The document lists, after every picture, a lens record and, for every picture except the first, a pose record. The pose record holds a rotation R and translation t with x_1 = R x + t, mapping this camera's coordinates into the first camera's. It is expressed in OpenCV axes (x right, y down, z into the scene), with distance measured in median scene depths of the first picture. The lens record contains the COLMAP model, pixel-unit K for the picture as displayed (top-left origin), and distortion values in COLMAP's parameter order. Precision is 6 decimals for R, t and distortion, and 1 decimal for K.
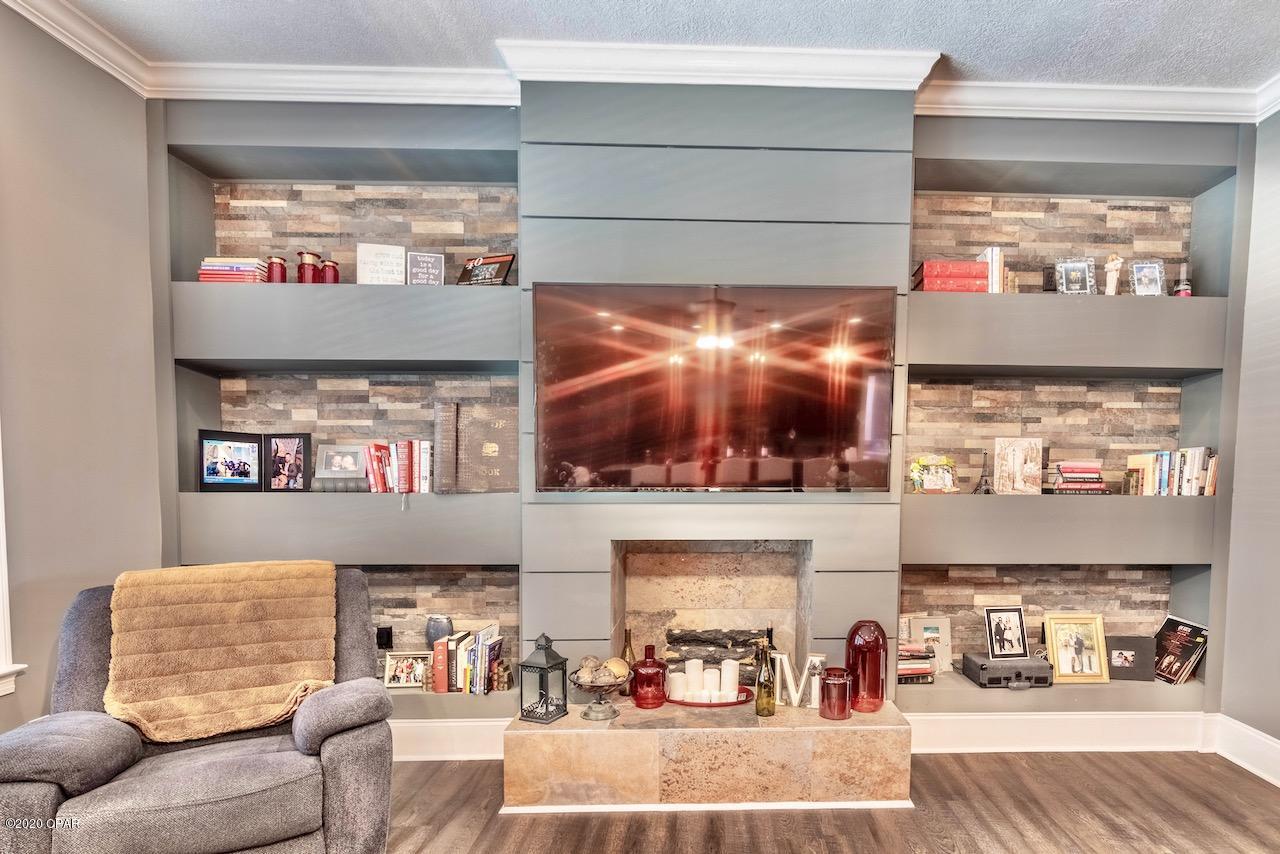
lens RADIAL K [[655.4, 0, 701.8], [0, 655.4, 514.0], [0, 0, 1]] dist [-0.004216, 0.000322]
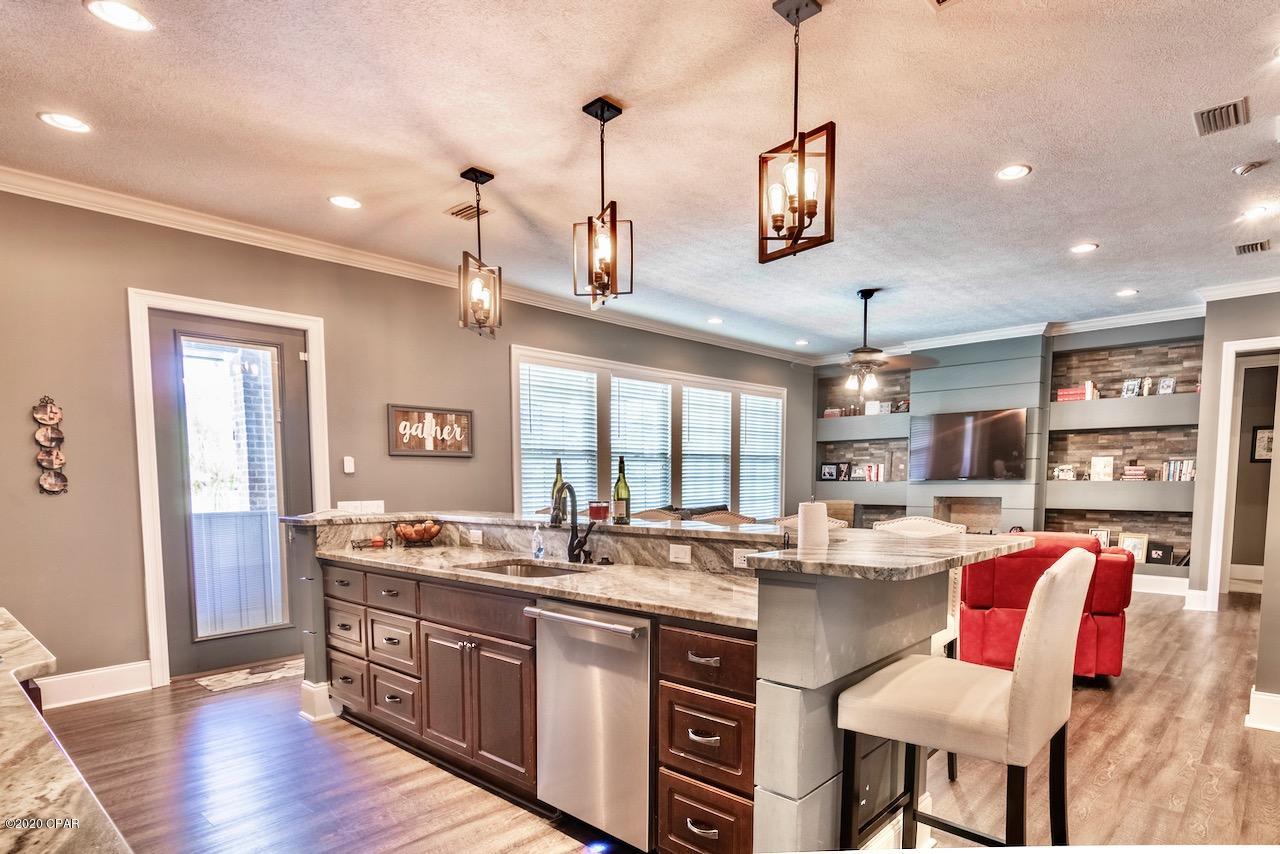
lens RADIAL K [[685.6, 0, 737.2], [0, 685.6, 565.9], [0, 0, 1]] dist [-0.006538, -0.001213]
pose [[0.748955, 0.075620, -0.658292, 1.129462], [-0.027195, 0.996138, 0.083488, 0.105465], [0.662062, -0.044627, 0.748119, -1.738916]]
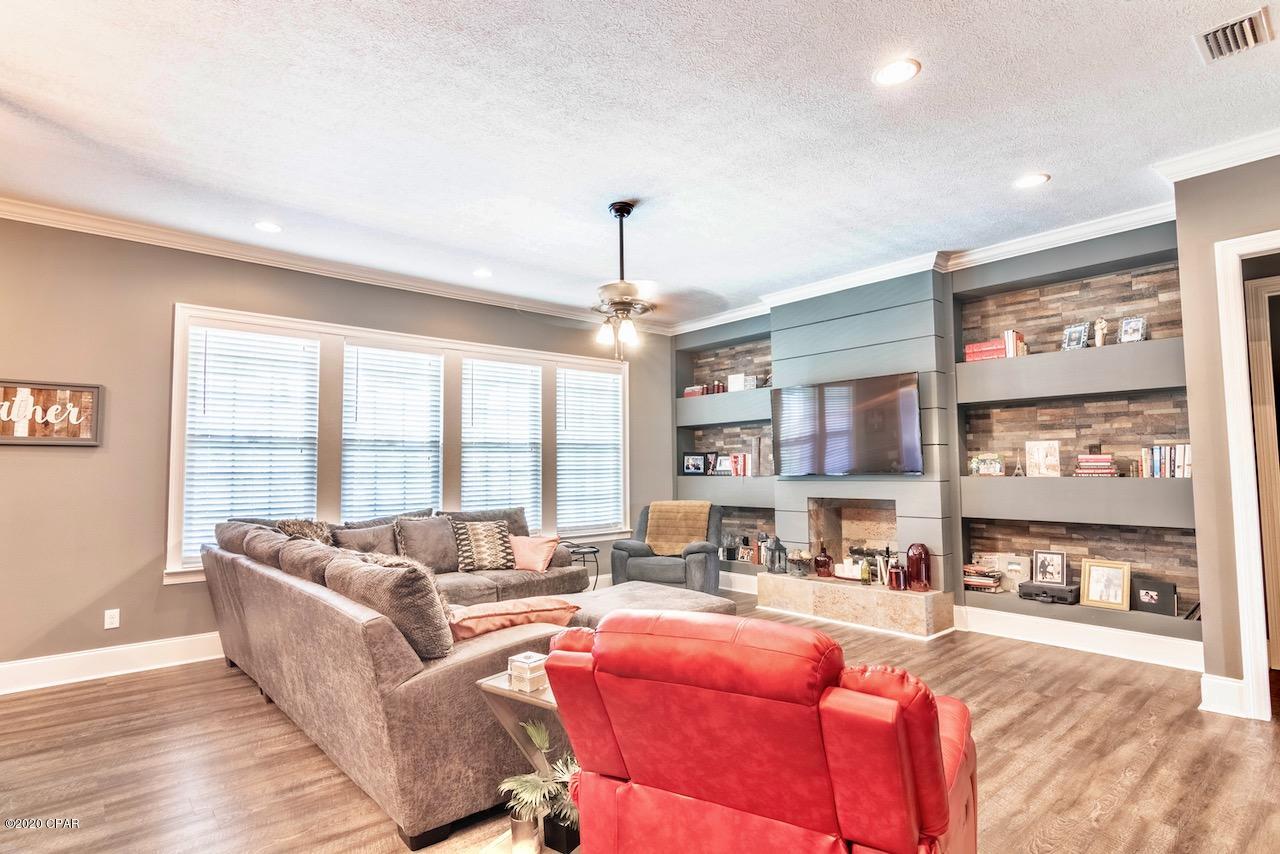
lens RADIAL K [[655.4, 0, 637.2], [0, 655.4, 438.2], [0, 0, 1]] dist [-0.004216, 0.000322]
pose [[0.628120, -0.046011, -0.776755, 1.066157], [-0.033216, 0.995755, -0.085844, 0.043915], [0.777407, 0.079721, 0.623926, -0.728058]]
